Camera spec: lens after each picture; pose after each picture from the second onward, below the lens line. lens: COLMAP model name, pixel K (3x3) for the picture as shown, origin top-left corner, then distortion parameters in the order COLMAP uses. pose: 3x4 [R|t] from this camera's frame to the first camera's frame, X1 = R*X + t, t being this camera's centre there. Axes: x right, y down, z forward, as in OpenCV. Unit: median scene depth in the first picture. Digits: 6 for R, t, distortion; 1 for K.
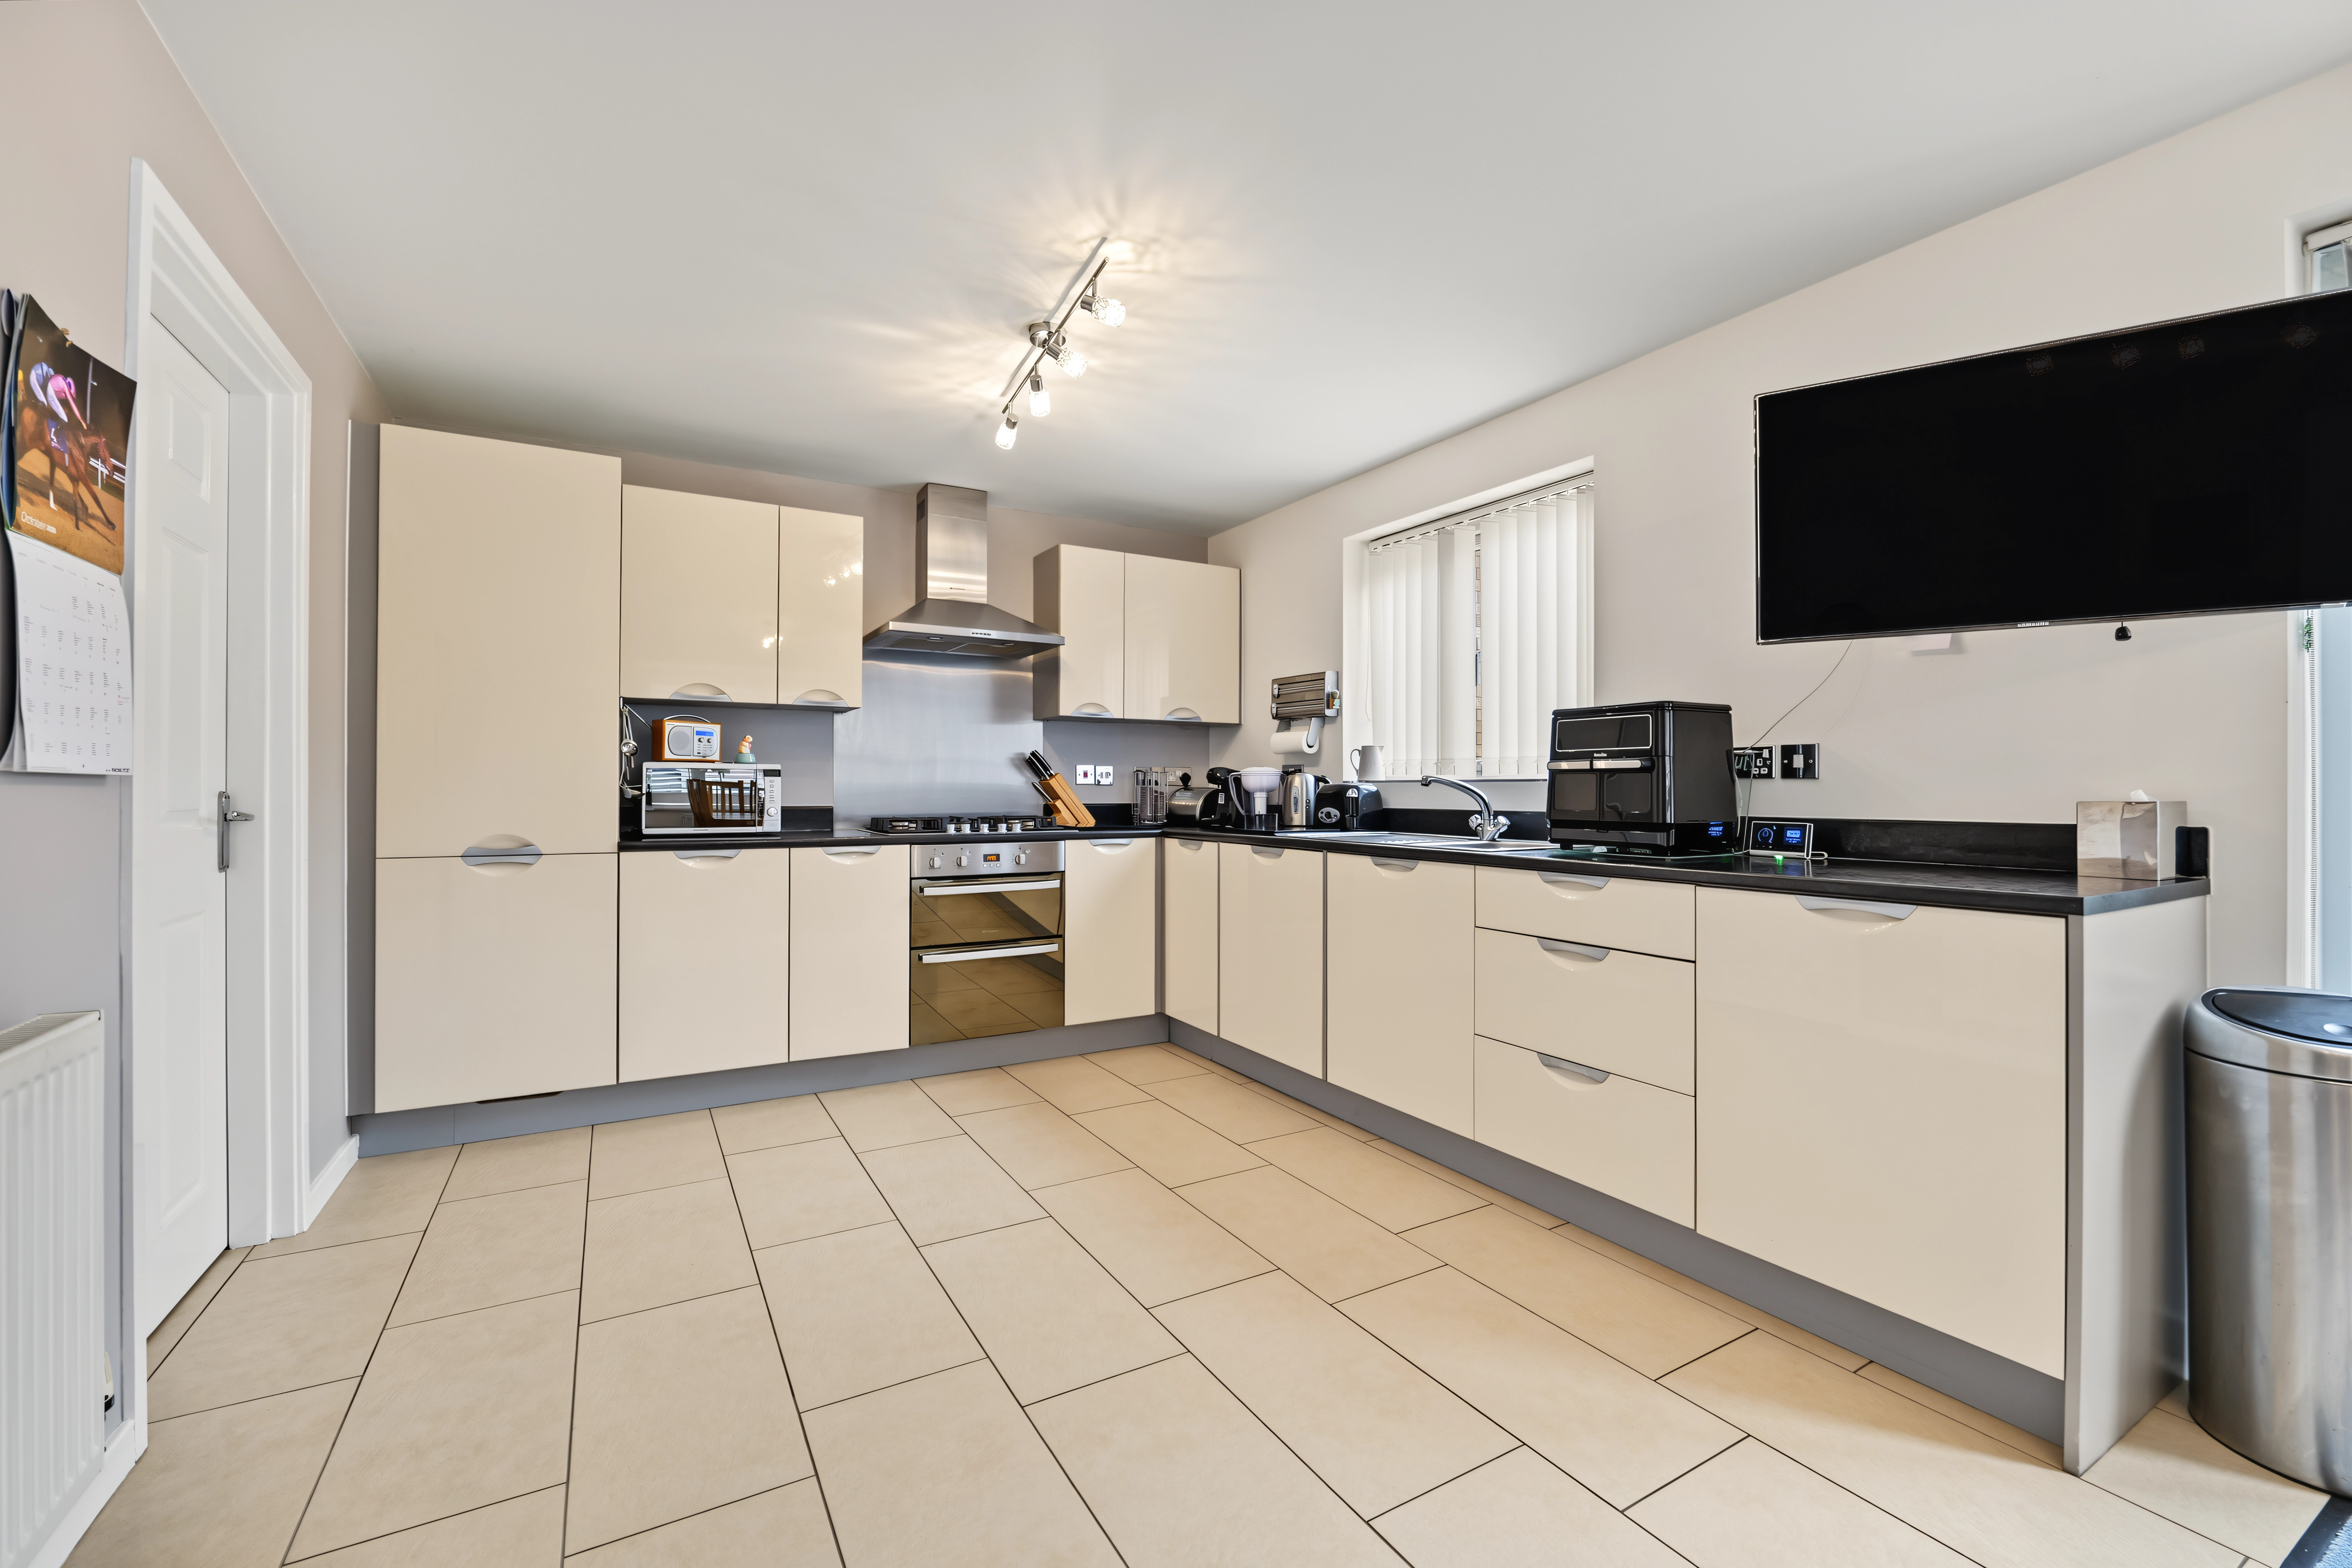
lens RADIAL K [[968.7, 0, 1166.7], [0, 968.7, 778.8], [0, 0, 1]] dist [-0.014051, -0.000117]
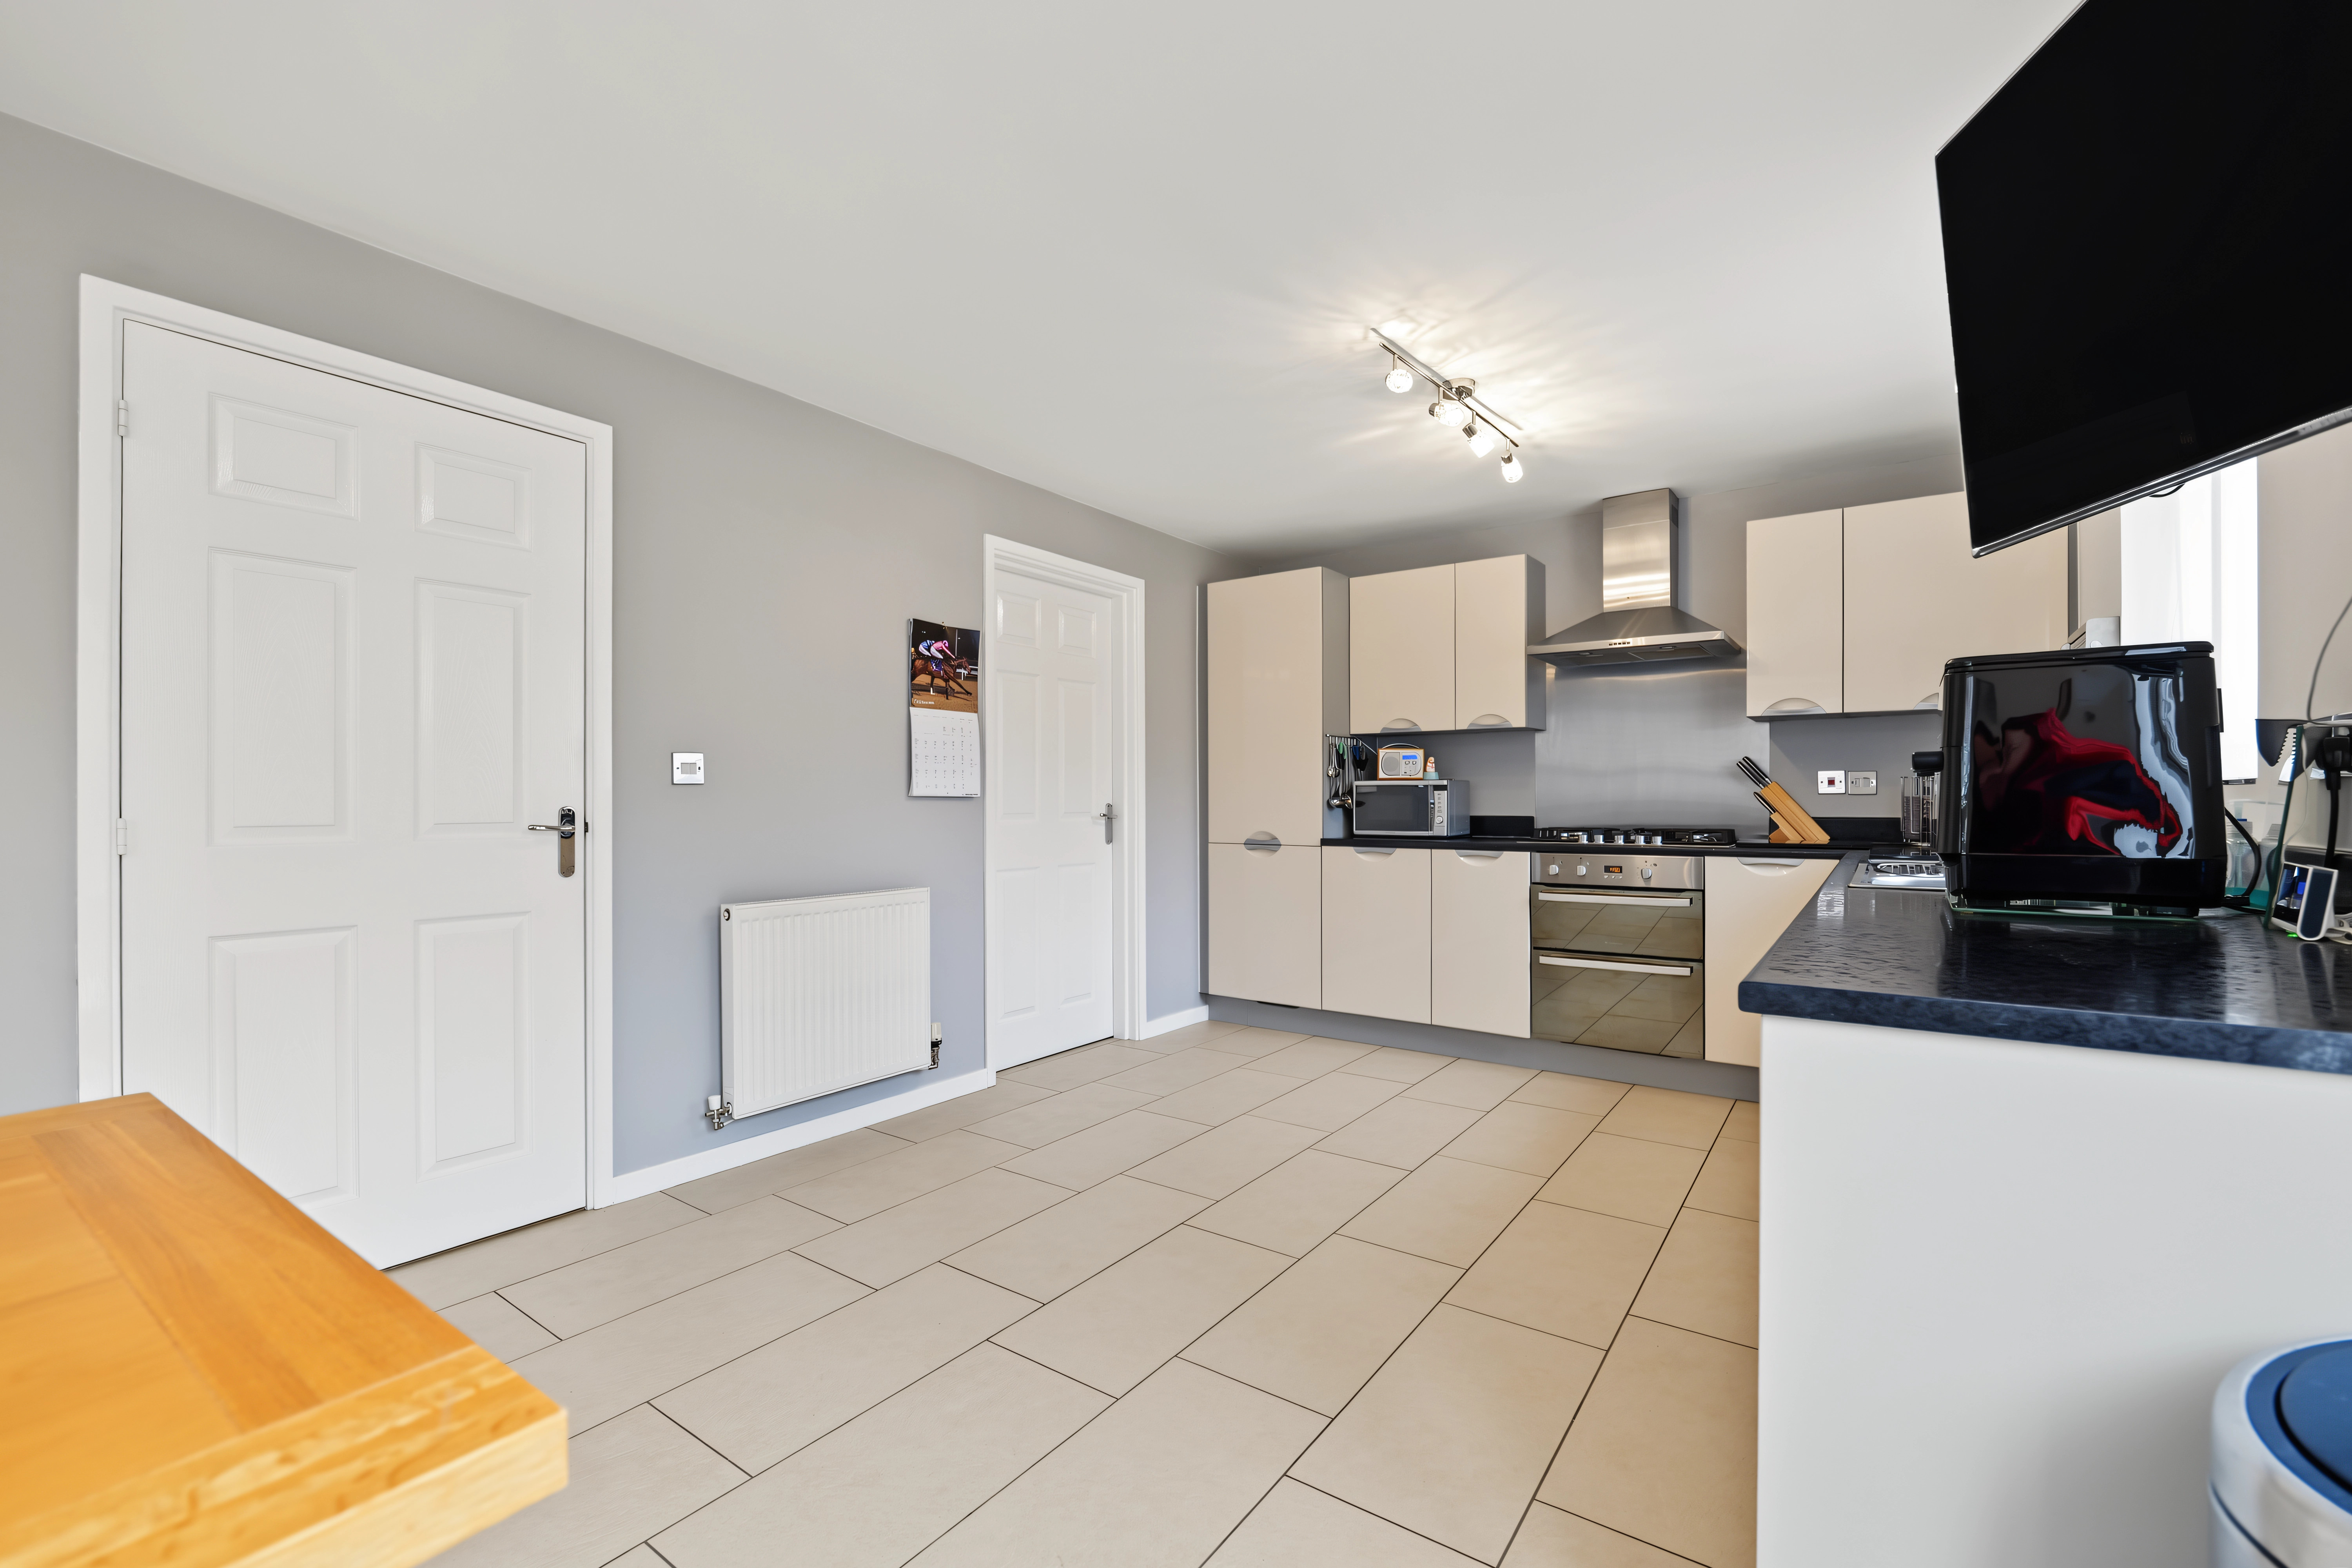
lens RADIAL K [[968.7, 0, 1155.4], [0, 968.7, 797.3], [0, 0, 1]] dist [-0.014051, -0.000117]
pose [[0.412931, -0.004708, -0.910750, 0.554313], [0.013056, 0.999914, 0.000750, 0.000733], [0.910669, -0.012200, 0.412957, 0.170698]]
